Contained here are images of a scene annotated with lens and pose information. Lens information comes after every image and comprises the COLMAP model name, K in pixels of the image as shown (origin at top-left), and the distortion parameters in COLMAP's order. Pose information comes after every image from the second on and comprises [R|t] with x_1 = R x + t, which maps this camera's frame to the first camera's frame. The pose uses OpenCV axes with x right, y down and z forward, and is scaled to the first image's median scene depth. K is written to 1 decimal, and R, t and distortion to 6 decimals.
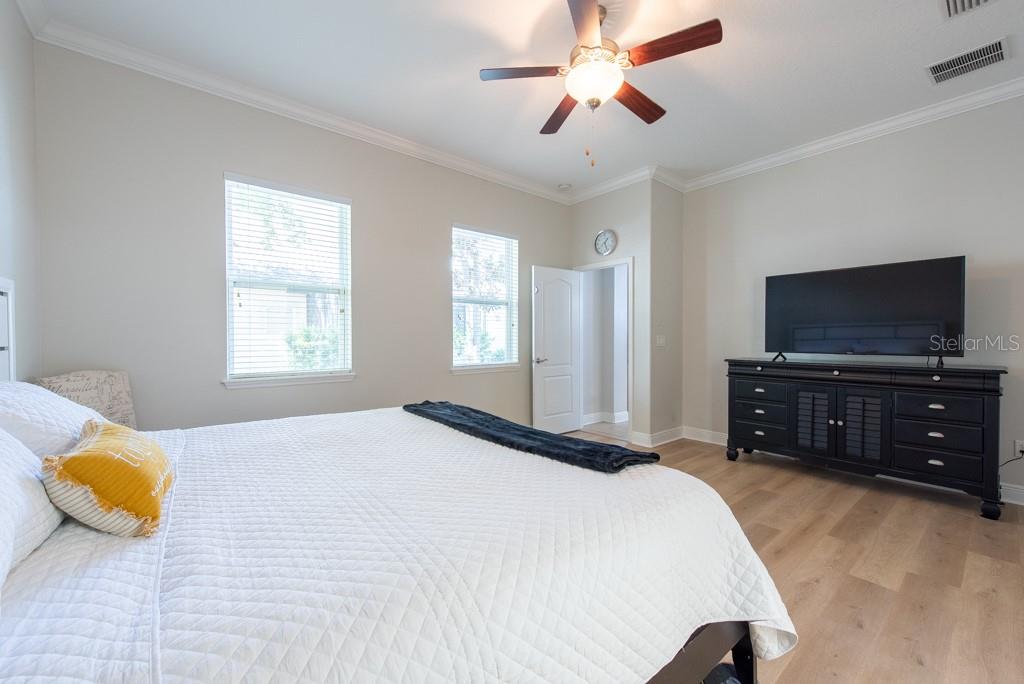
lens RADIAL K [[403.2, 0, 510.7], [0, 403.2, 342.9], [0, 0, 1]] dist [0.010193, -0.000673]
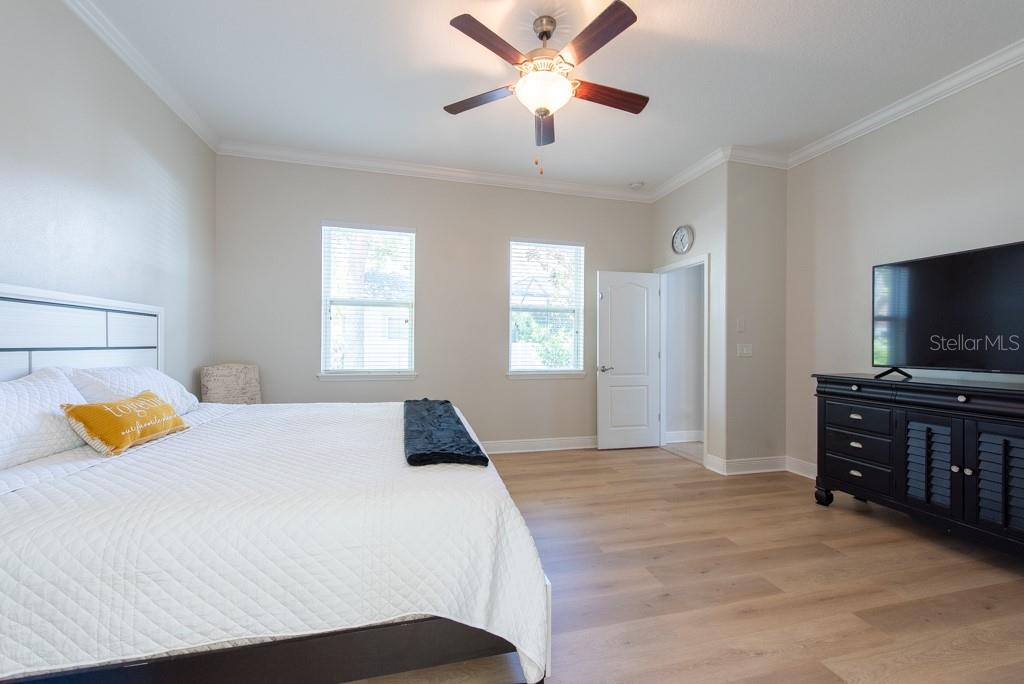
lens RADIAL K [[403.2, 0, 510.7], [0, 403.2, 342.9], [0, 0, 1]] dist [0.010193, -0.000673]
pose [[0.908156, 0.005689, -0.418594, 0.332928], [-0.013956, 0.999763, -0.016690, 0.001093], [0.418400, 0.020999, 0.908020, 0.035906]]
